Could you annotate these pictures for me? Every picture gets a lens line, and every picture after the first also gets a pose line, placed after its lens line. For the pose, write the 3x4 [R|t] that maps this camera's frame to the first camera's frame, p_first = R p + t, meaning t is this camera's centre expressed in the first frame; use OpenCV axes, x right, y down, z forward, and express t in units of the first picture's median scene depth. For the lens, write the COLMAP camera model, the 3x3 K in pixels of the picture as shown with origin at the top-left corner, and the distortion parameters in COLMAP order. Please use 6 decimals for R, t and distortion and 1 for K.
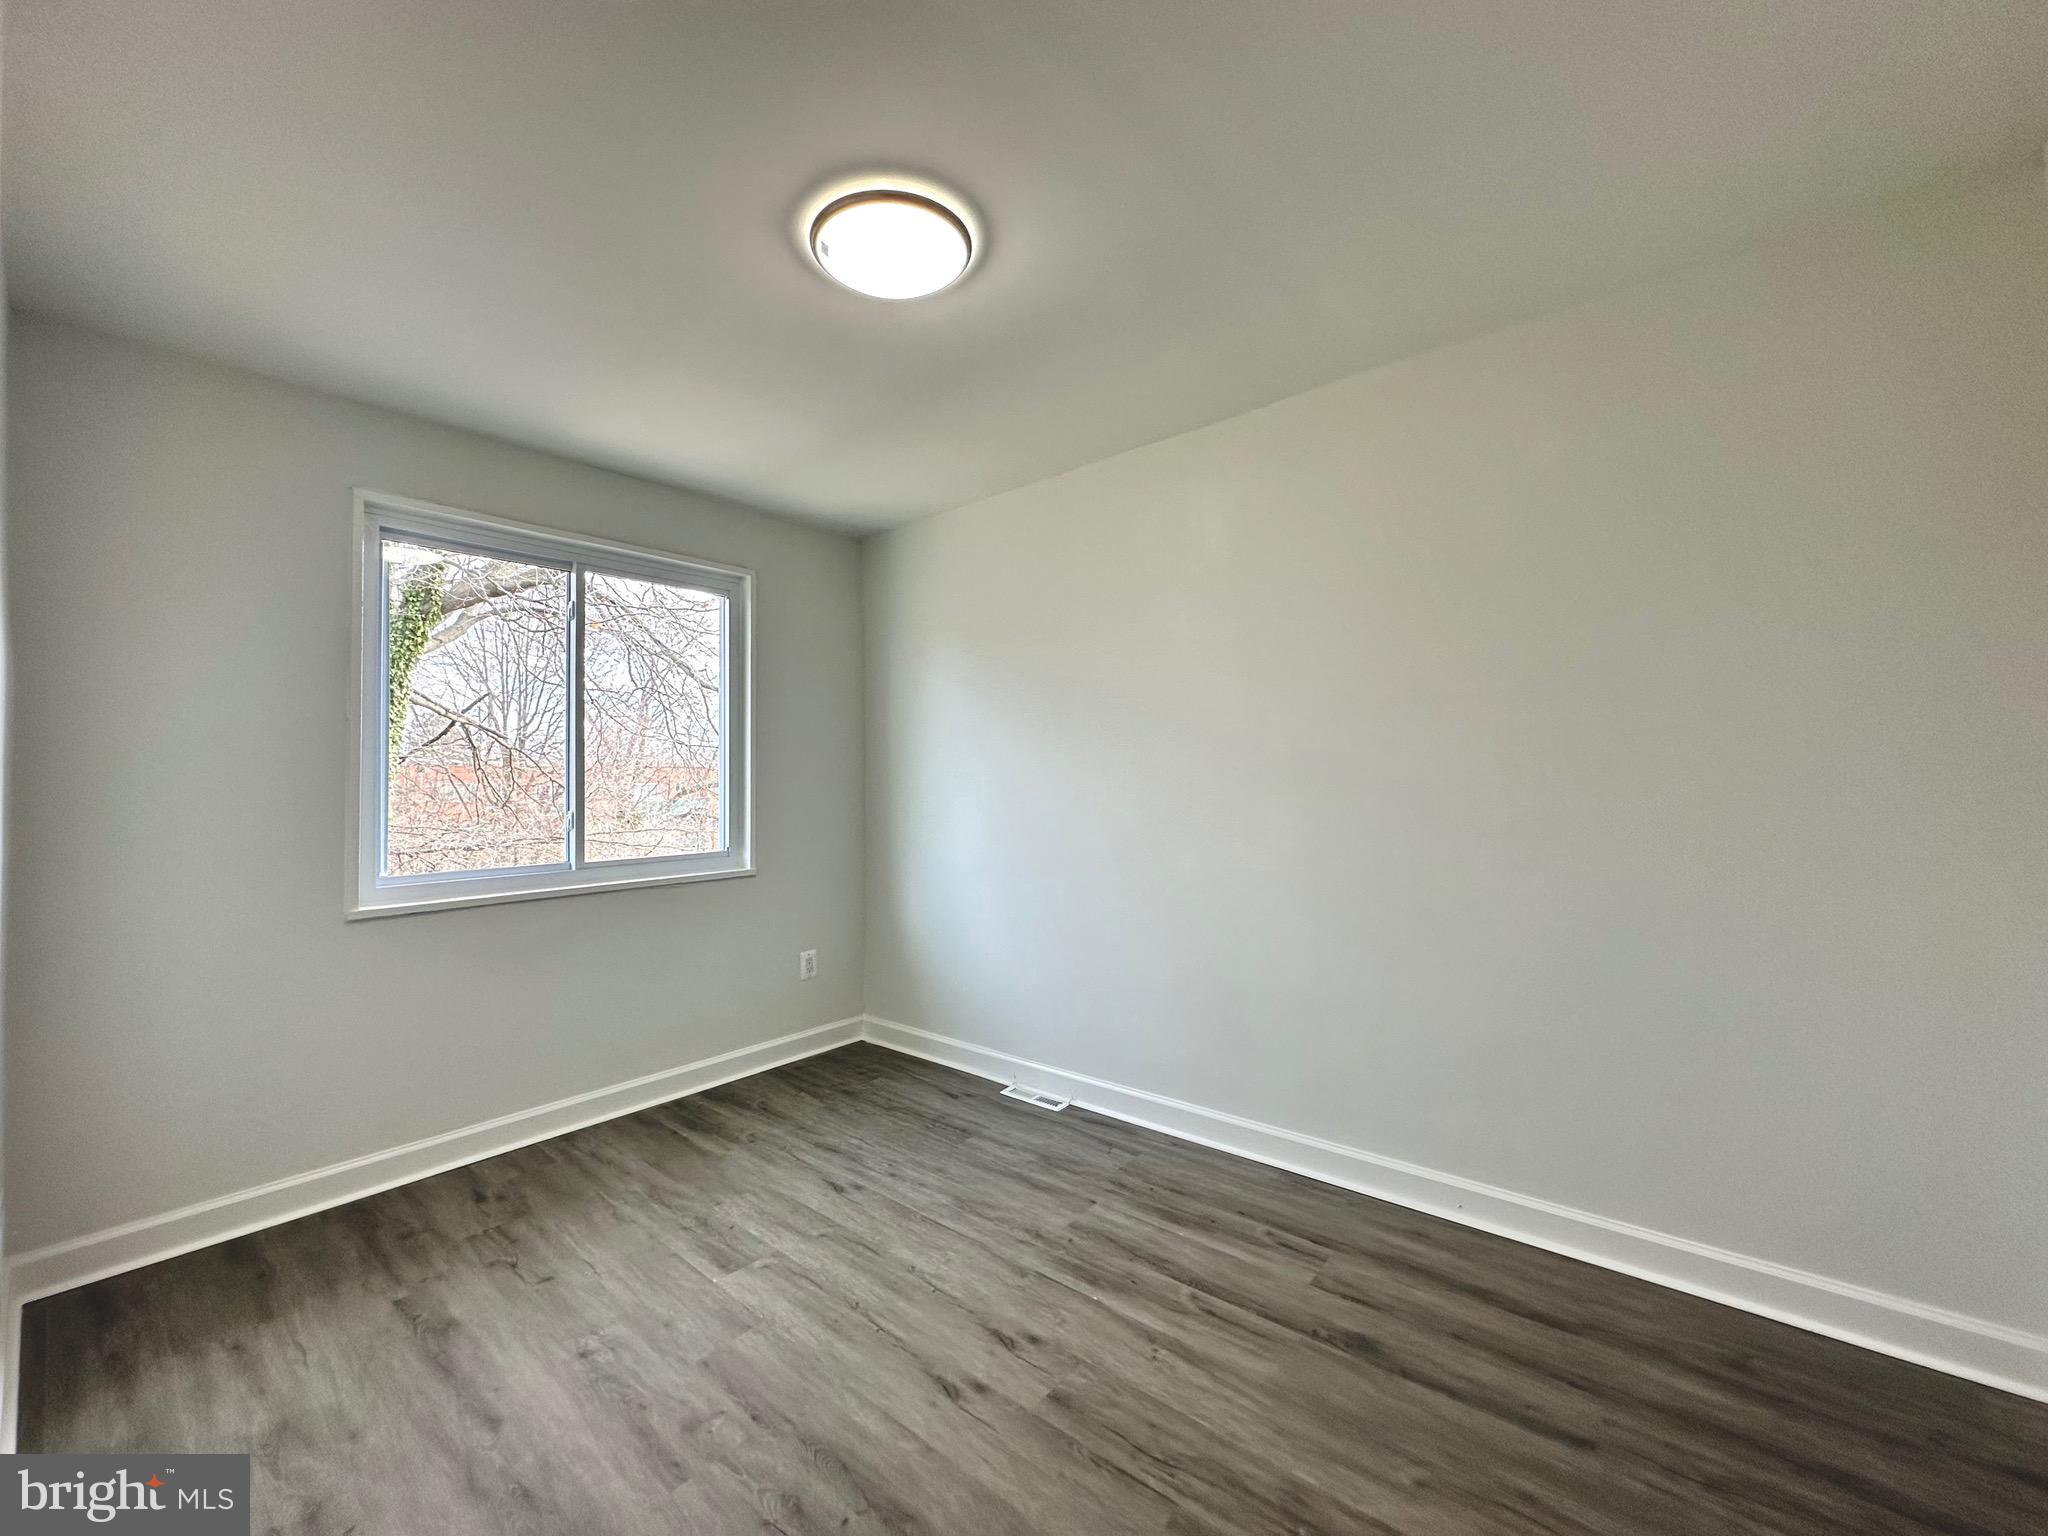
lens RADIAL K [[829.2, 0, 1024.0], [0, 829.2, 768.0], [0, 0, 1]] dist [-0.000537, 0.000460]
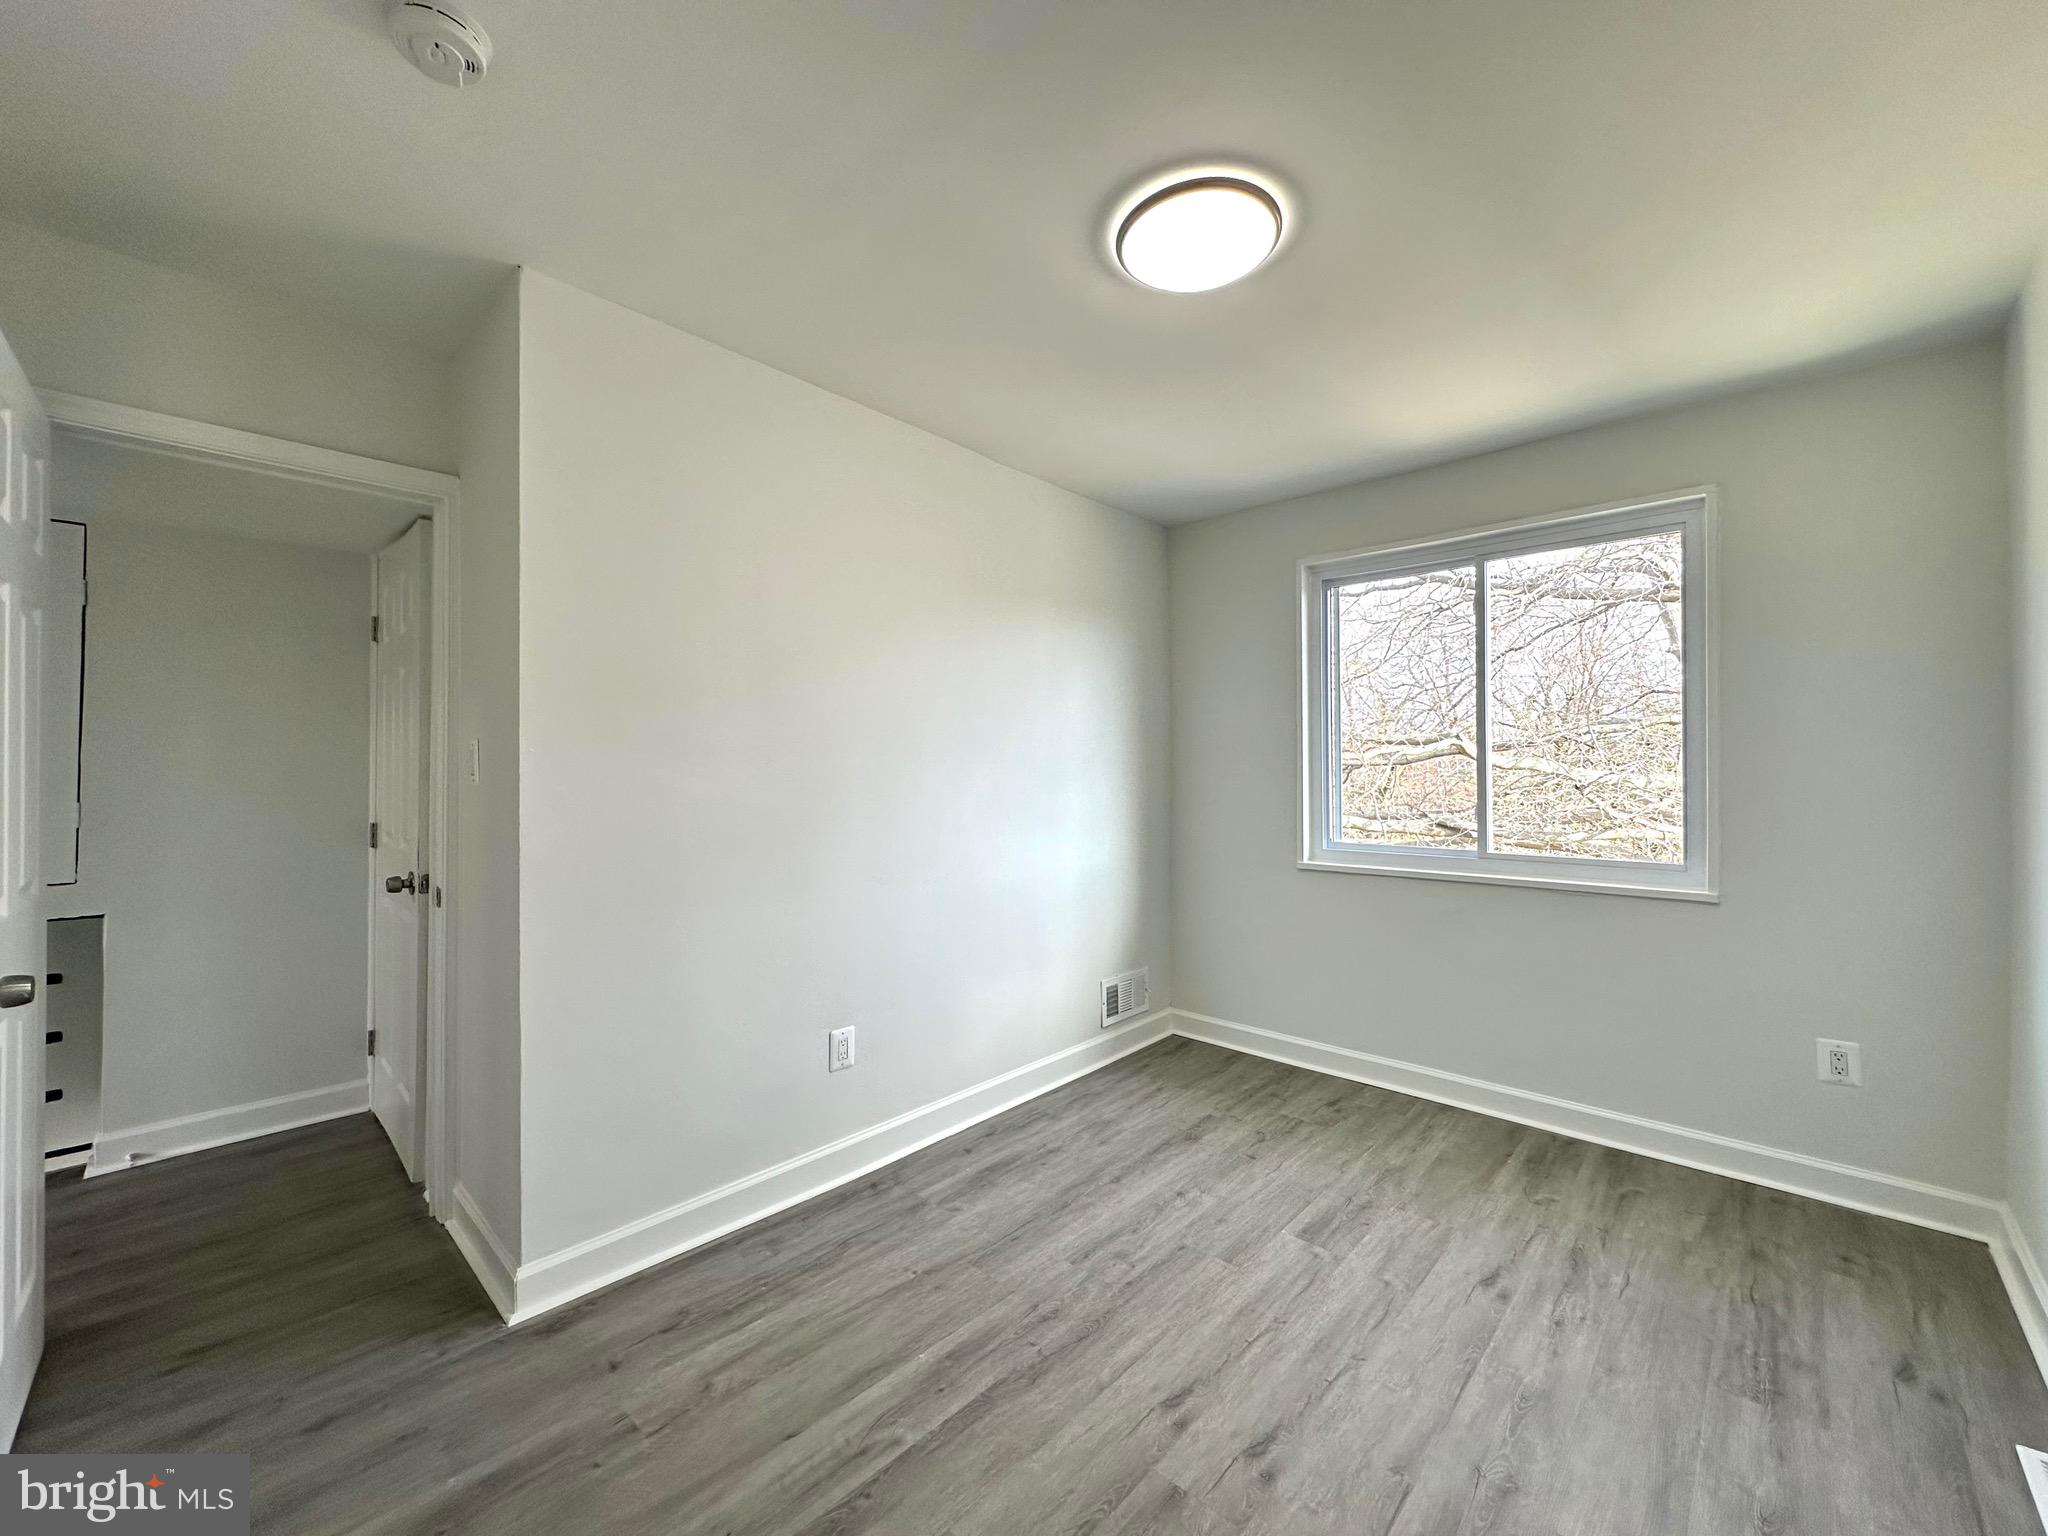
lens RADIAL K [[829.2, 0, 1024.0], [0, 829.2, 768.0], [0, 0, 1]] dist [-0.000537, 0.000460]
pose [[-0.064810, 0.009388, -0.997853, 0.655008], [0.013928, 0.999867, 0.008503, -0.005838], [0.997800, -0.013347, -0.064933, 0.657376]]
